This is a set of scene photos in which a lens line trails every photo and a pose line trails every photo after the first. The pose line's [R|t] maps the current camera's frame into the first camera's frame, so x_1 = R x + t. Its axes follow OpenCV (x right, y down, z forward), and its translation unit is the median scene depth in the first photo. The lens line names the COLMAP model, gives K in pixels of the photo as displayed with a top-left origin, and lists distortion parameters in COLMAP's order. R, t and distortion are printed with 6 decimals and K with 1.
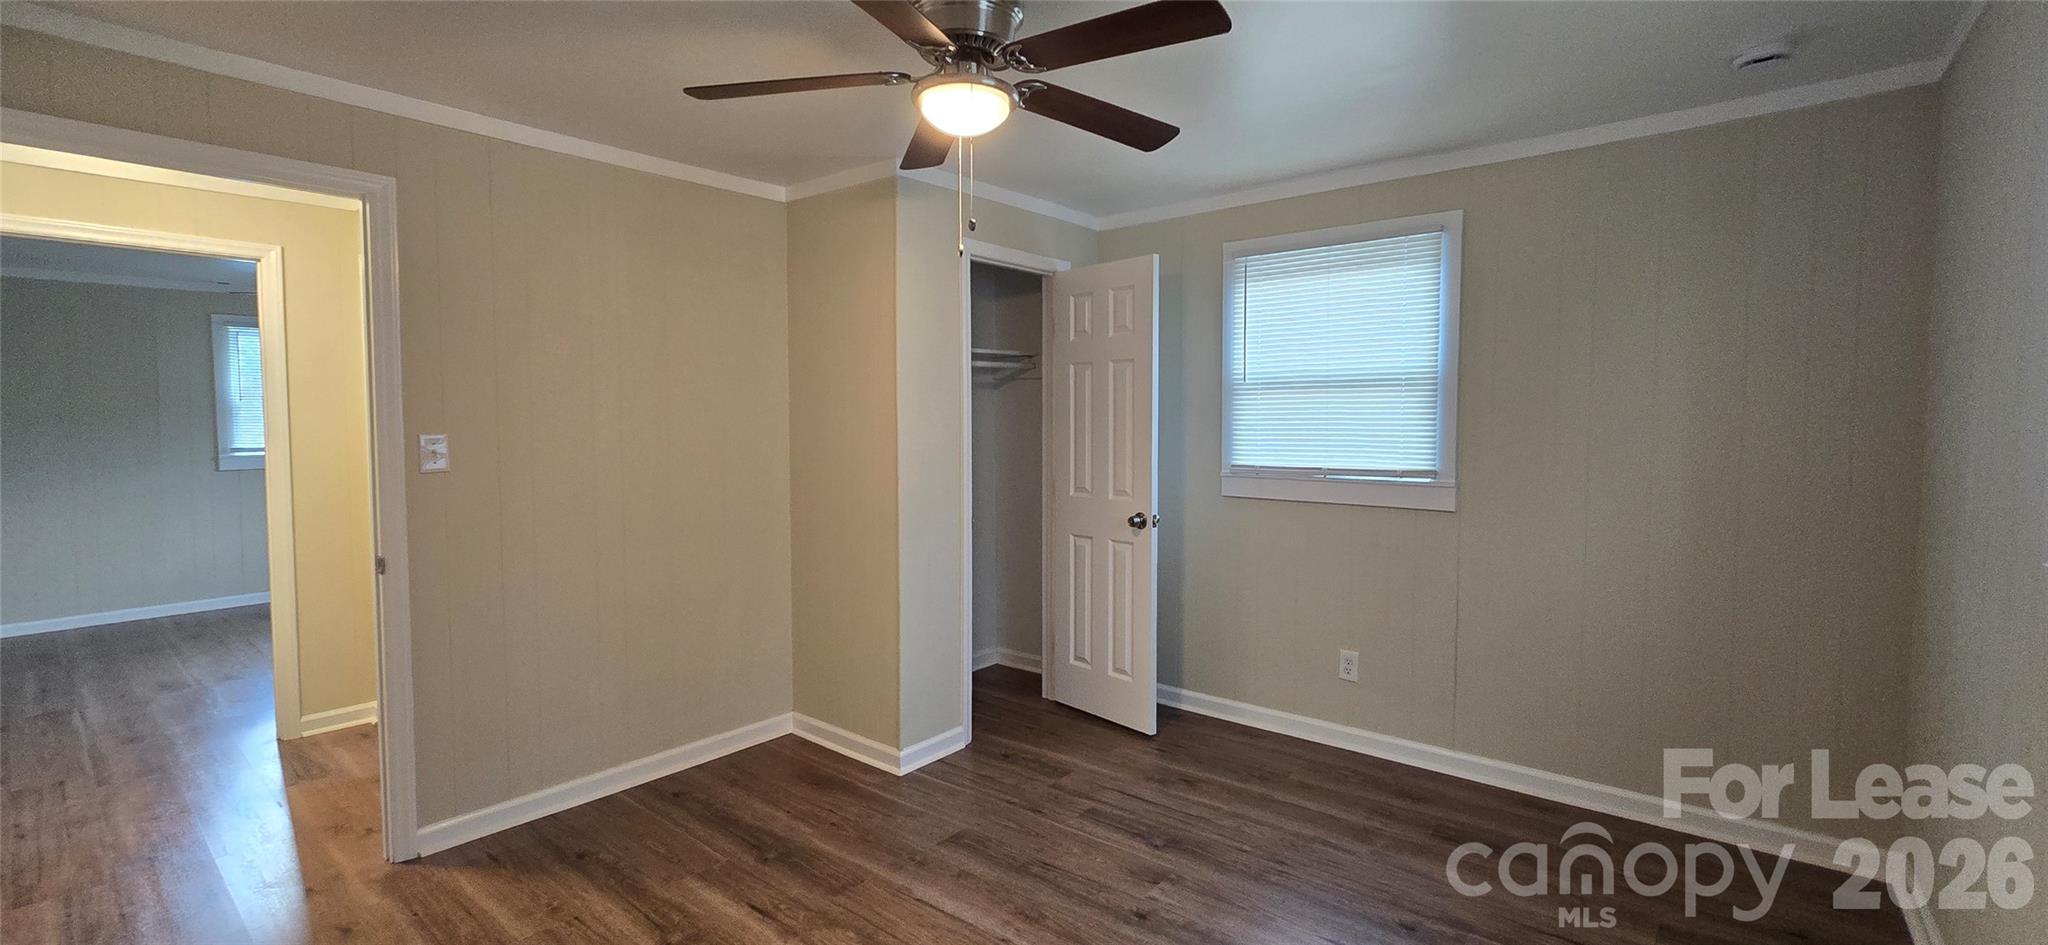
lens RADIAL K [[847.2, 0, 1024.1], [0, 847.2, 471.0], [0, 0, 1]] dist [0.010133, 0.000395]
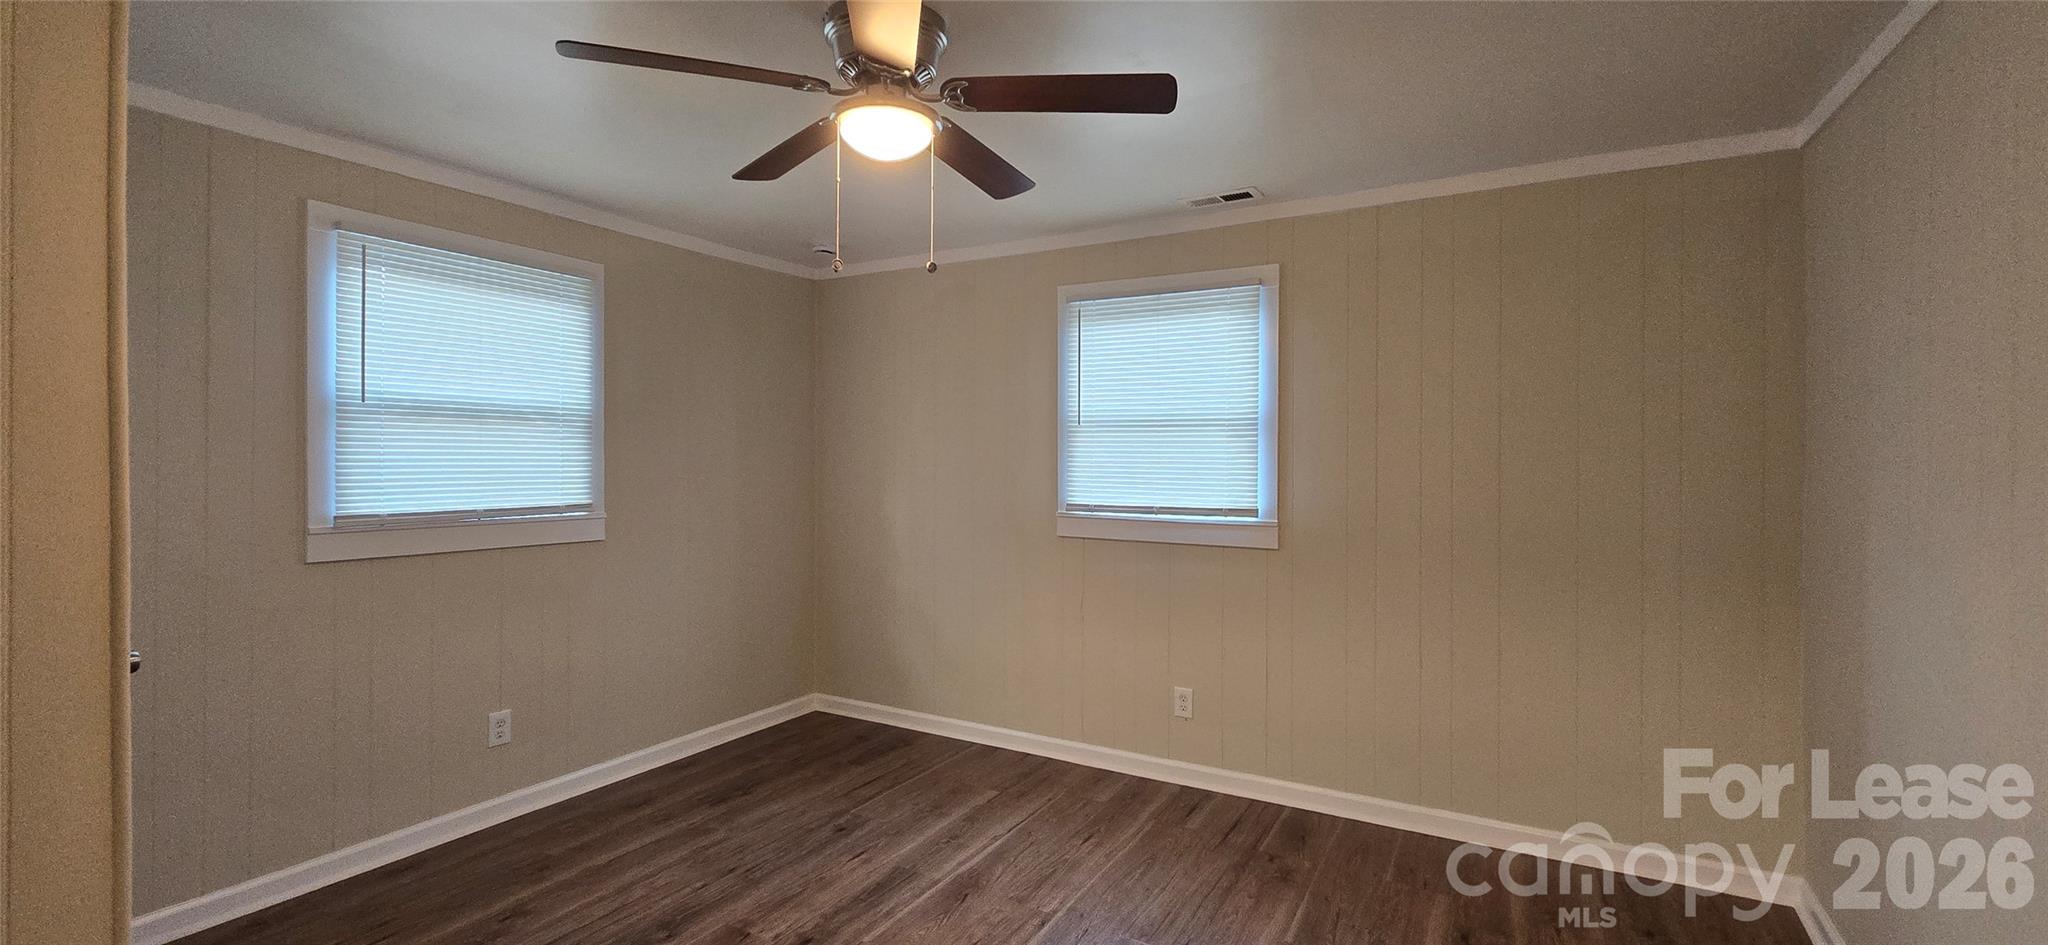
lens RADIAL K [[847.2, 0, 1024.1], [0, 847.2, 493.1], [0, 0, 1]] dist [0.010133, 0.000395]
pose [[-0.163511, -0.034673, 0.985932, -0.671841], [0.065673, 0.996783, 0.045946, -0.027251], [-0.984353, 0.072261, -0.160708, 0.665436]]
